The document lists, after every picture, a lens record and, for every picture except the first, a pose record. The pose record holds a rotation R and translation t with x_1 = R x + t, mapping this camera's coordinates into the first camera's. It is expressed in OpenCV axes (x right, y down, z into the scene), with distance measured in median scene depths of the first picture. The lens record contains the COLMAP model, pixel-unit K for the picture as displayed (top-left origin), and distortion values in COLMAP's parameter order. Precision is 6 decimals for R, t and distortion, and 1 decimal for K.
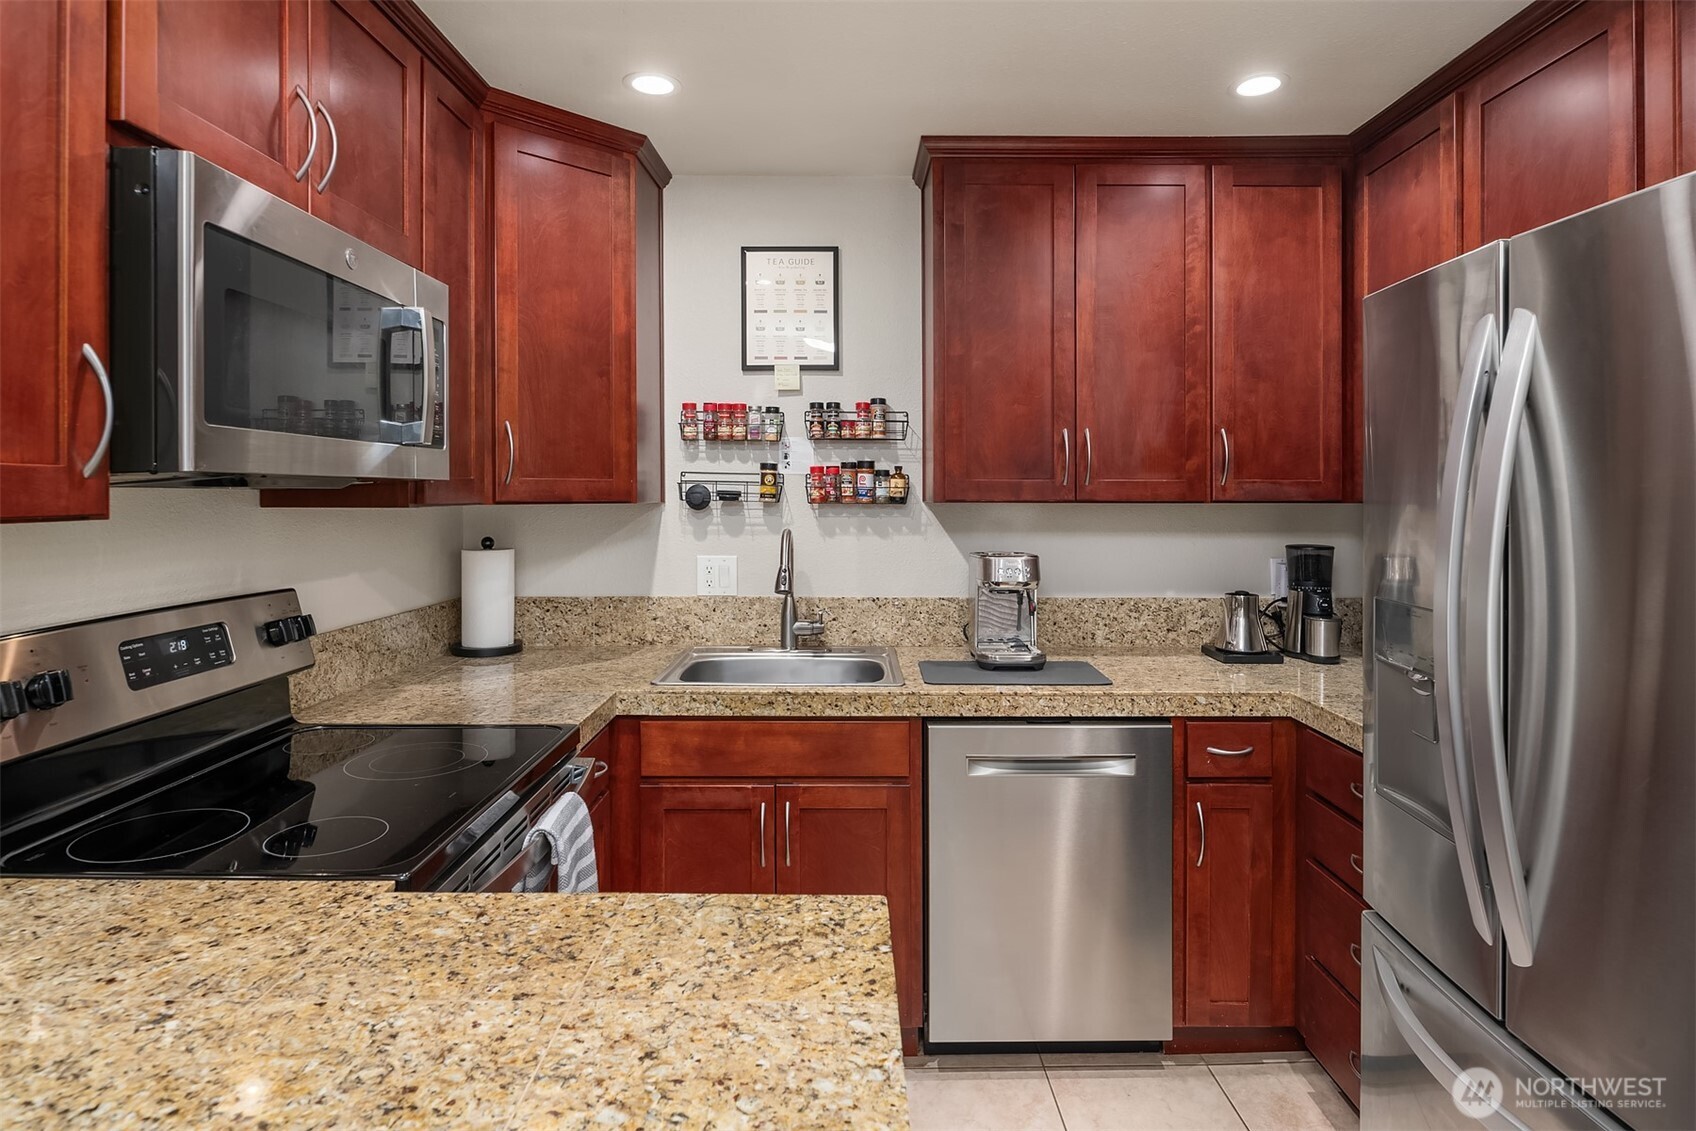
lens RADIAL K [[924.7, 0, 847.1], [0, 924.7, 492.2], [0, 0, 1]] dist [0.001020, -0.007897]
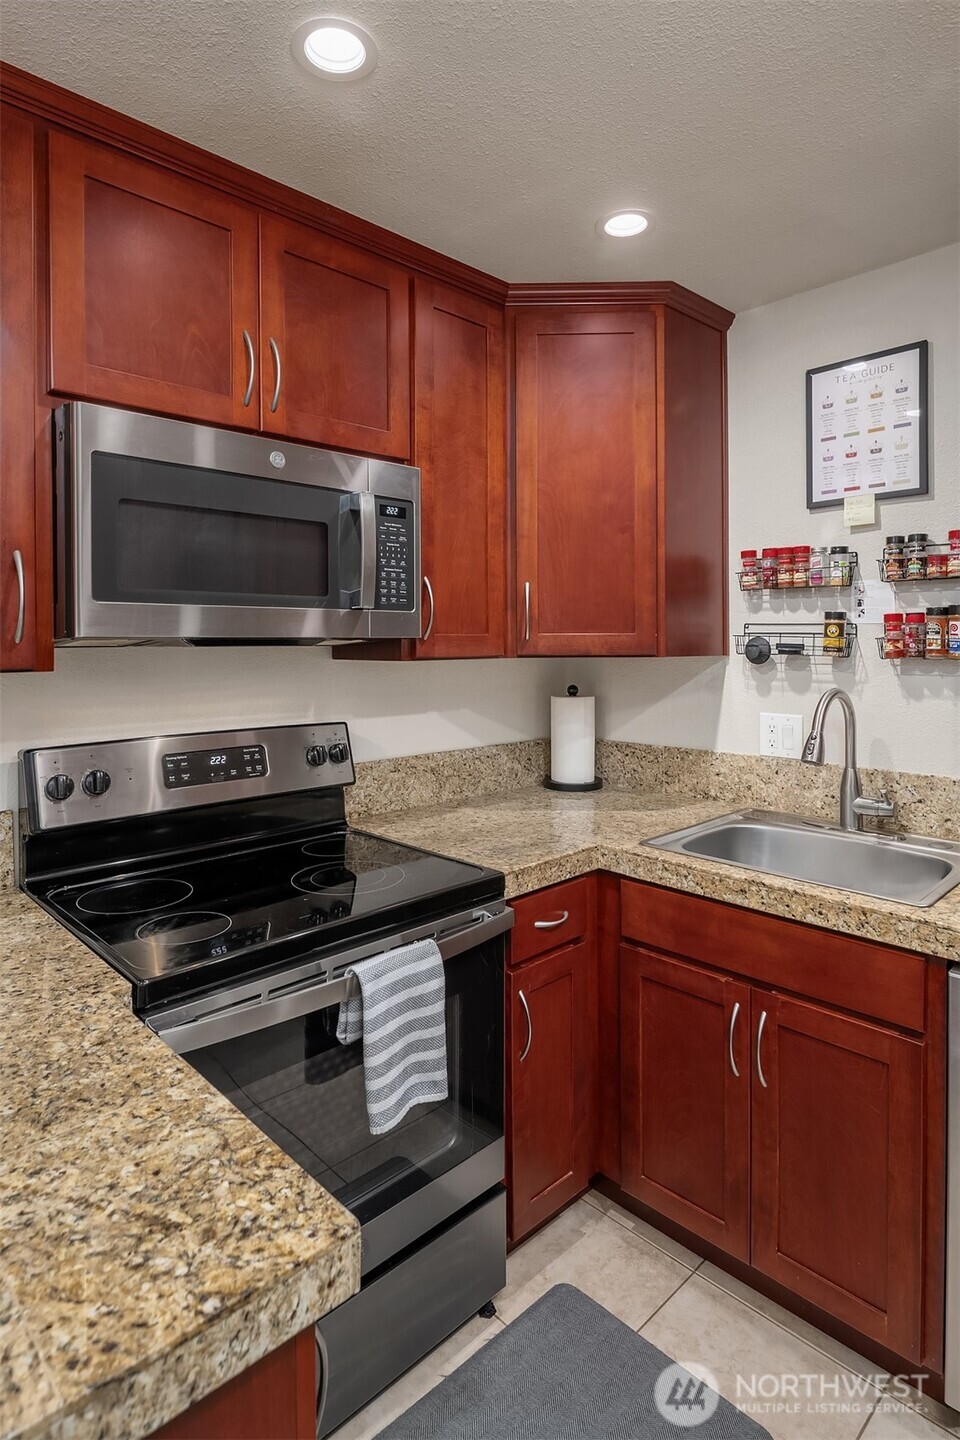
lens RADIAL K [[771.6, 0, 482.5], [0, 771.6, 651.0], [0, 0, 1]] dist [0.000311, -0.007680]
pose [[0.695087, 0.004070, -0.718914, 0.259179], [0.006039, 0.999916, 0.011500, -0.005863], [0.718900, -0.012335, 0.695004, 0.319120]]
